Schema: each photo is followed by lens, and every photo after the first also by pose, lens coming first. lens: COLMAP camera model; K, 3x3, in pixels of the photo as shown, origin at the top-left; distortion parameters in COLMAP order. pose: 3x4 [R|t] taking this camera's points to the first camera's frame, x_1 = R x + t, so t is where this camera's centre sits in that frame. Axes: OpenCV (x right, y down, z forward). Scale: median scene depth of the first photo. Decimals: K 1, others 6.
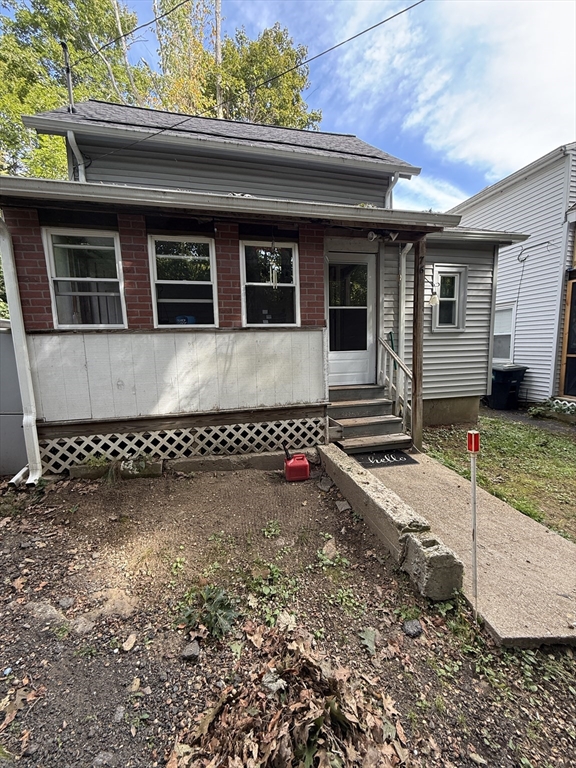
lens RADIAL K [[303.9, 0, 285.0], [0, 303.9, 383.7], [0, 0, 1]] dist [-0.001440, 0.000216]
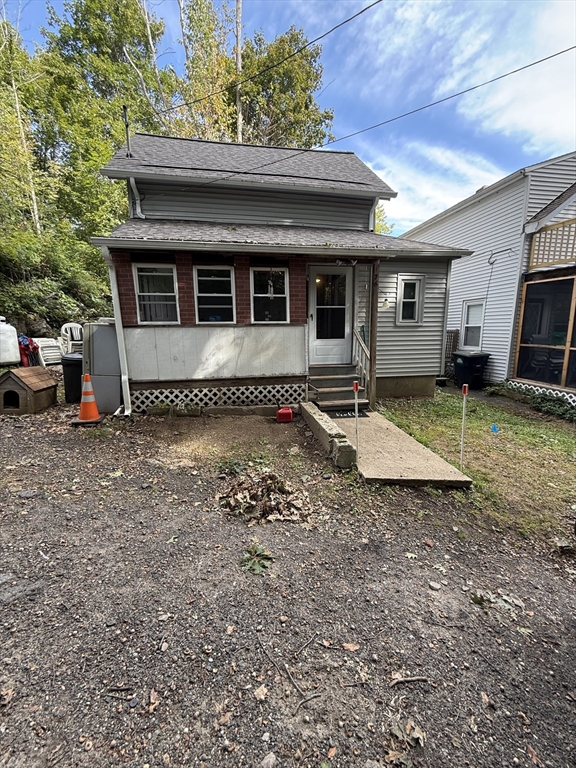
lens RADIAL K [[303.9, 0, 285.2], [0, 303.9, 384.1], [0, 0, 1]] dist [-0.001440, 0.000216]
pose [[0.998413, 0.022155, -0.051776, 0.117076], [-0.019405, 0.998405, 0.053021, 0.035821], [0.052868, -0.051932, 0.997250, -0.538108]]
